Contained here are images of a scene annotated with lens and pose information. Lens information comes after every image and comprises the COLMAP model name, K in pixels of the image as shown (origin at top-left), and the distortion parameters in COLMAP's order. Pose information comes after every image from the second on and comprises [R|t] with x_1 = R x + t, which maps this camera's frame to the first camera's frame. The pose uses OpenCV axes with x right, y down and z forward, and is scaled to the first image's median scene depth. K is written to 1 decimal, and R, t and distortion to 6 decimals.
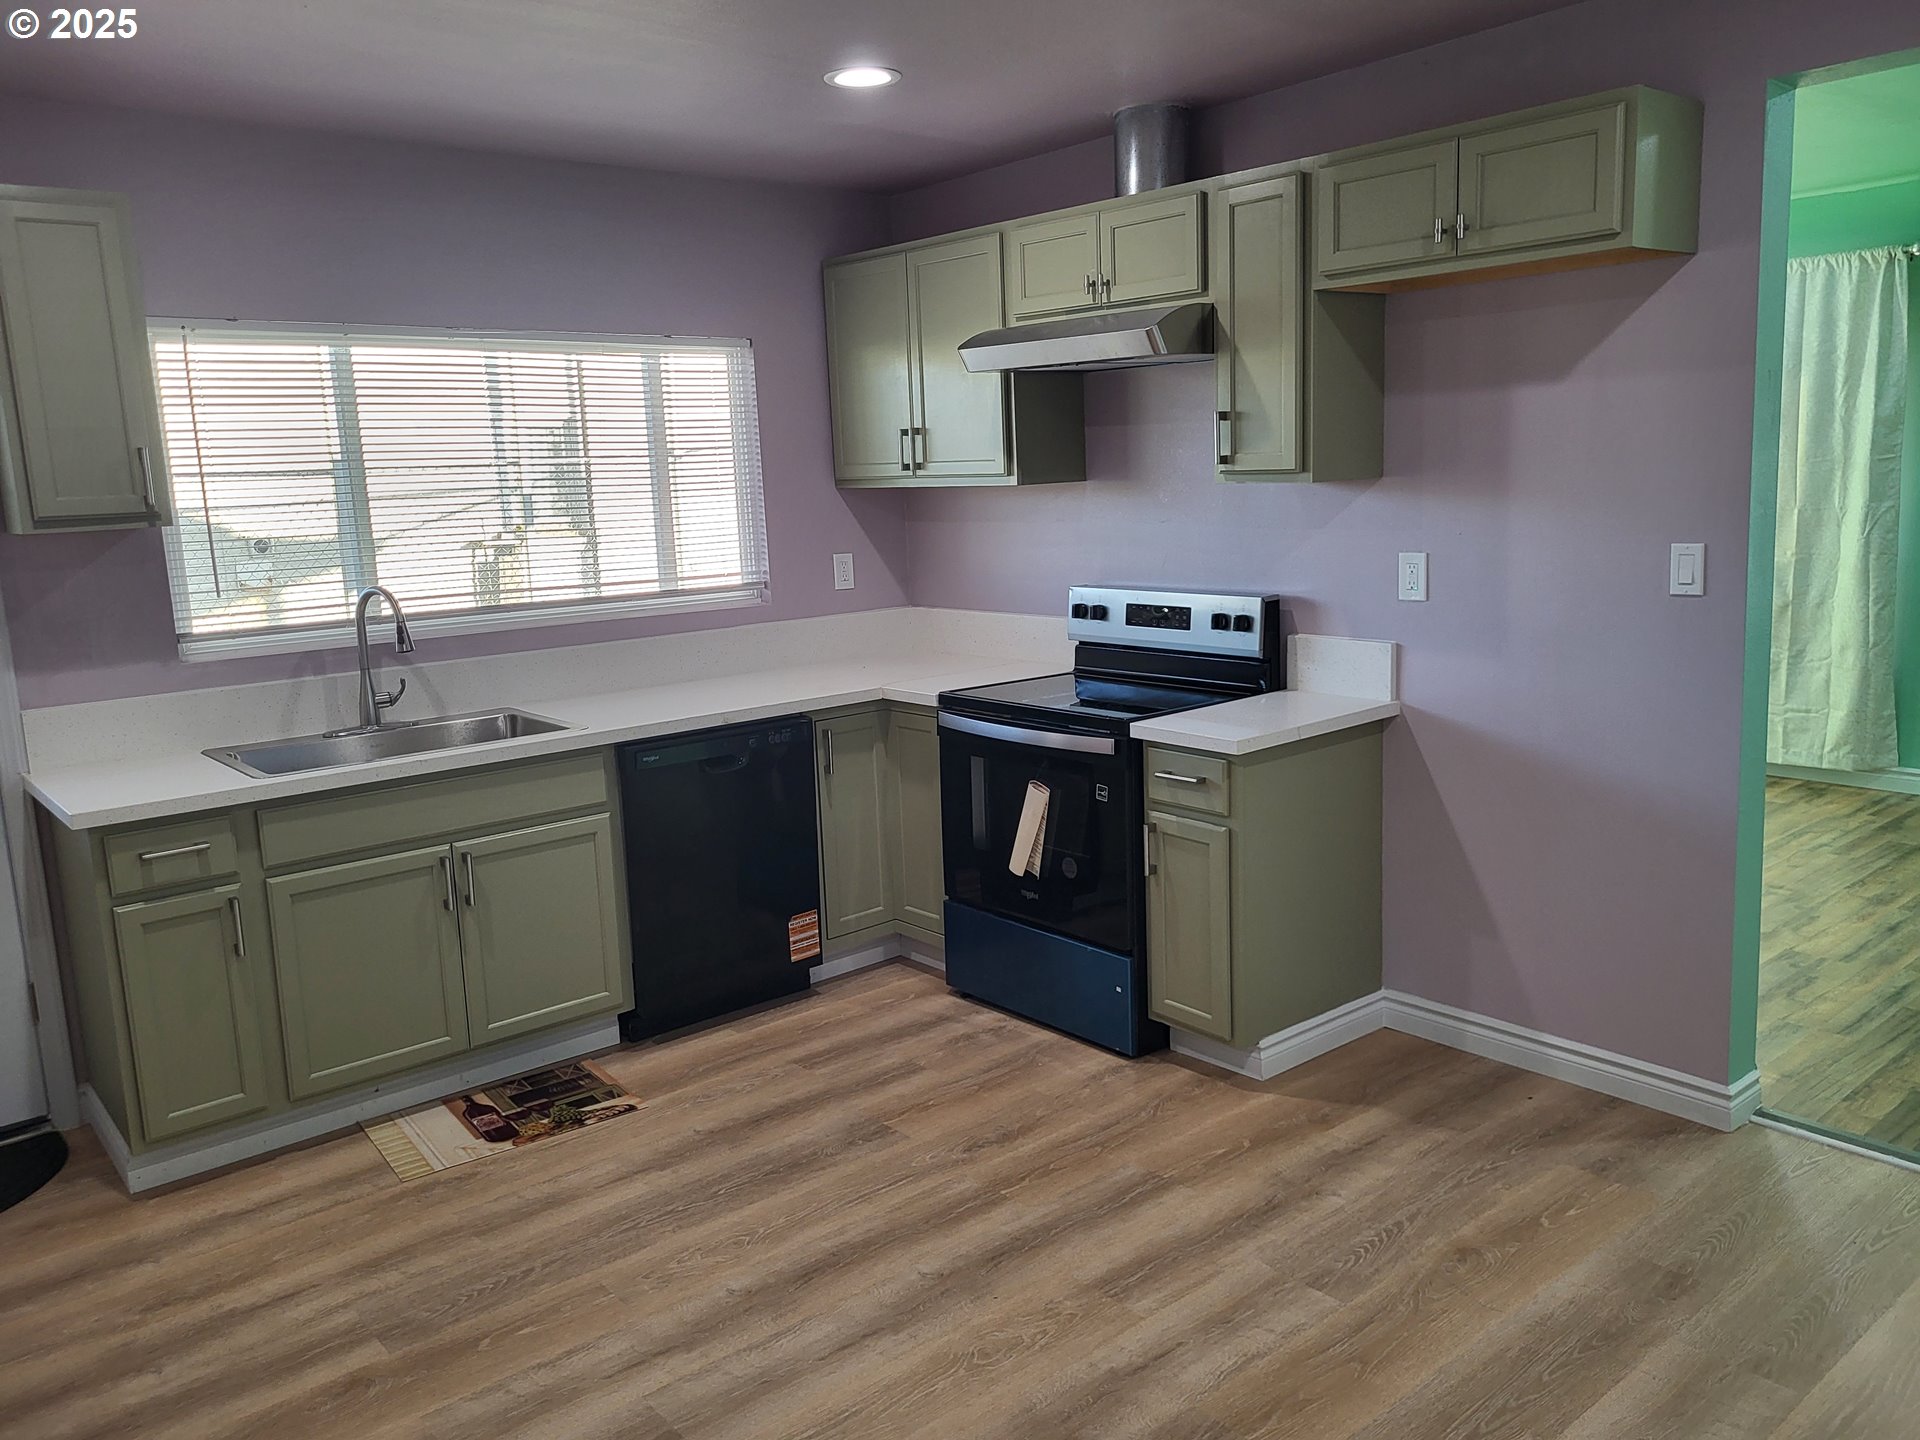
lens RADIAL K [[1449.8, 0, 955.4], [0, 1449.8, 703.0], [0, 0, 1]] dist [0.053569, -0.040713]
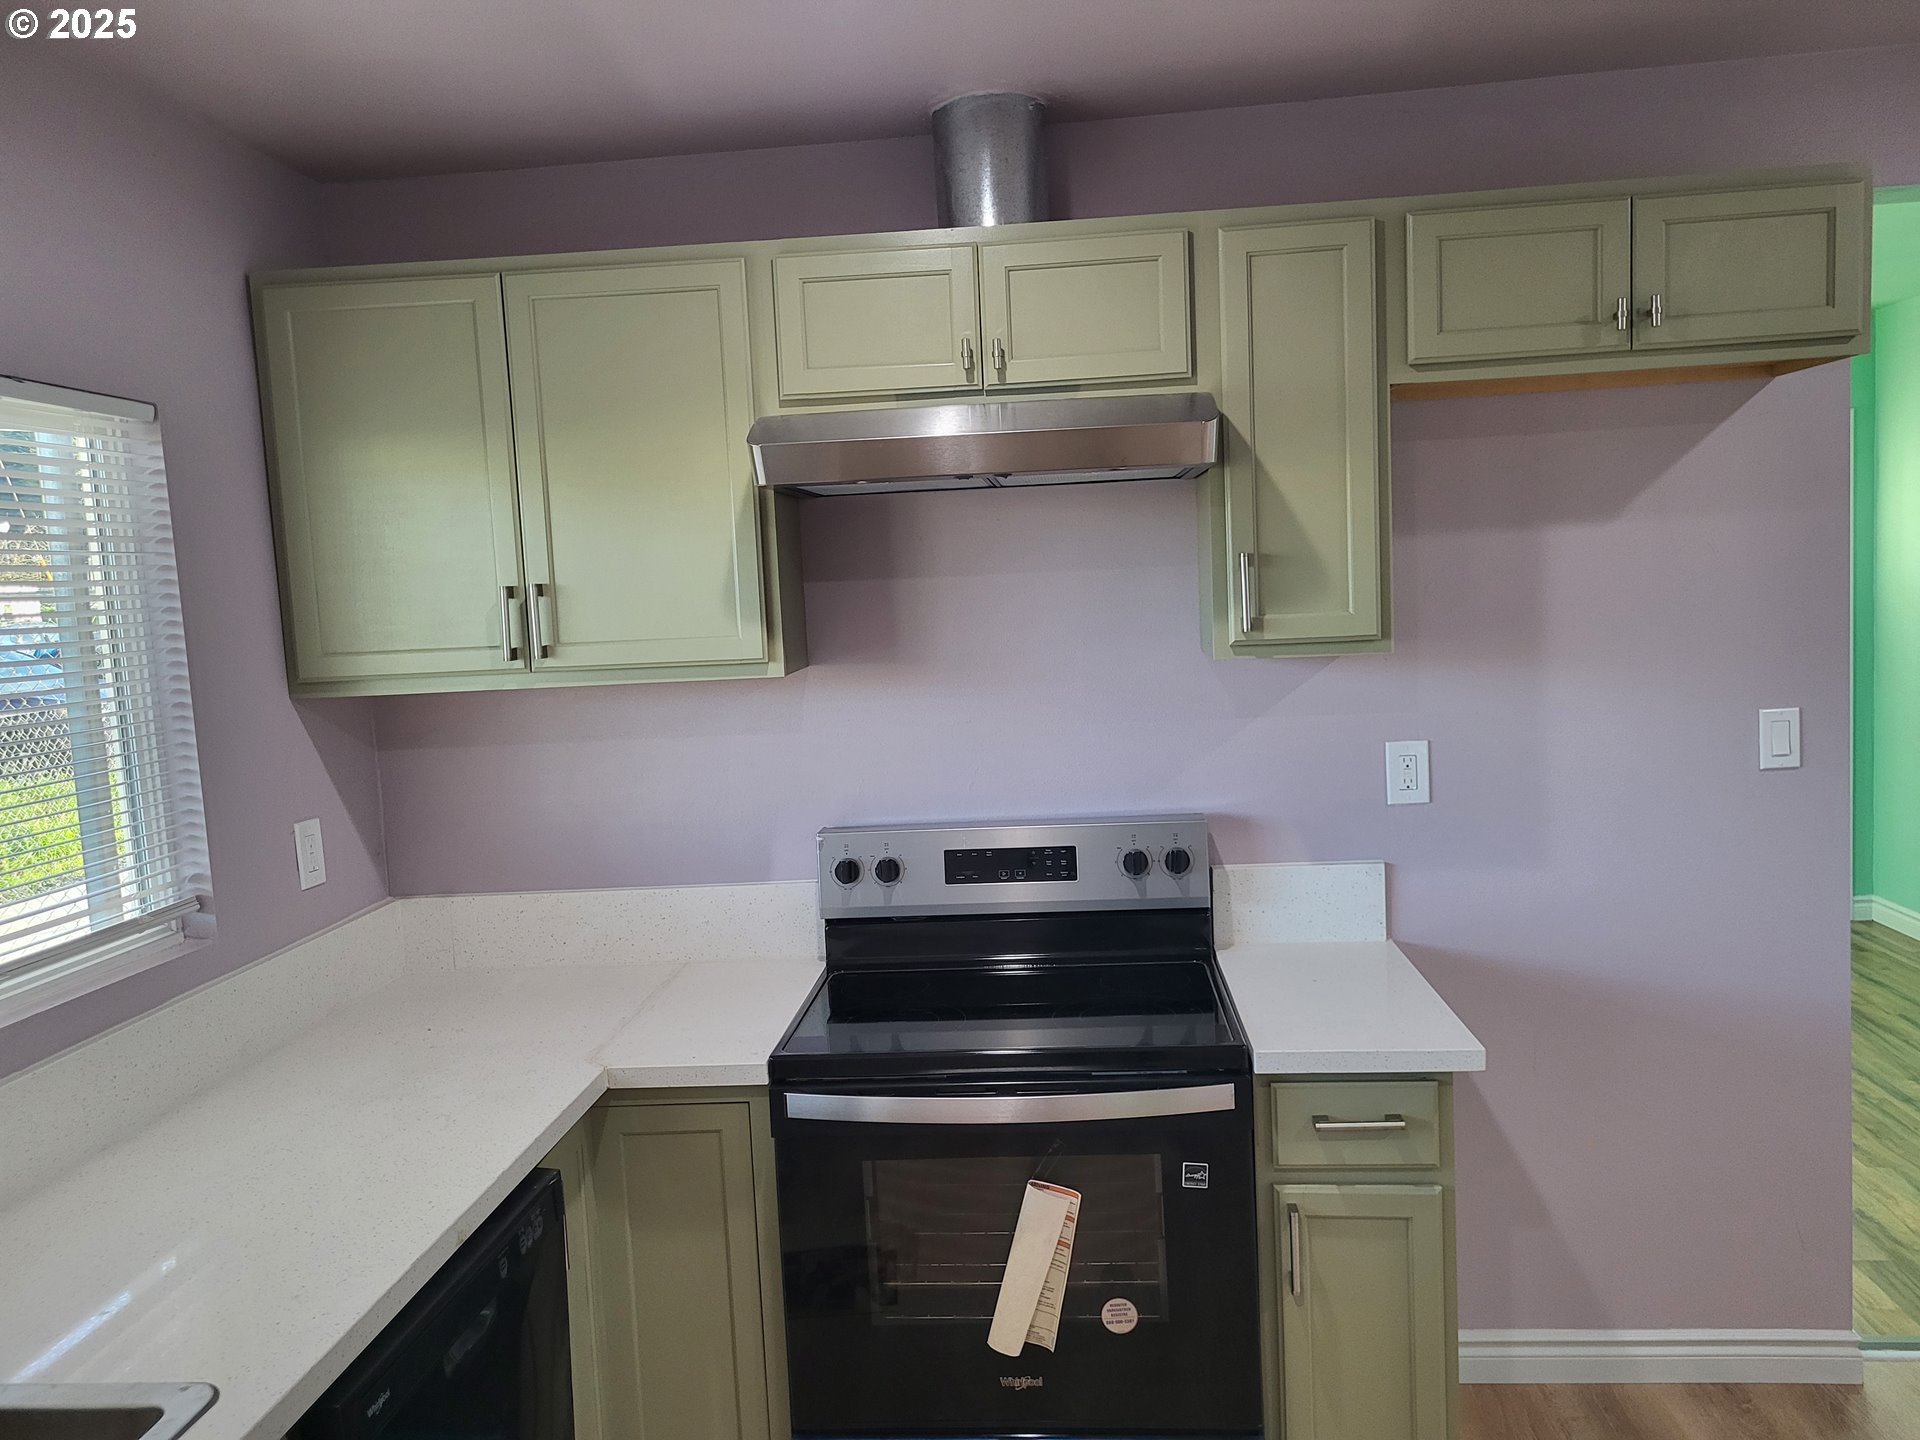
lens RADIAL K [[1456.6, 0, 947.9], [0, 1456.6, 713.4], [0, 0, 1]] dist [0.038092, -0.035439]
pose [[0.714202, -0.060538, 0.697317, -0.390783], [0.139634, 0.988550, -0.057193, -0.108961], [-0.685870, 0.138217, 0.714477, 0.630837]]
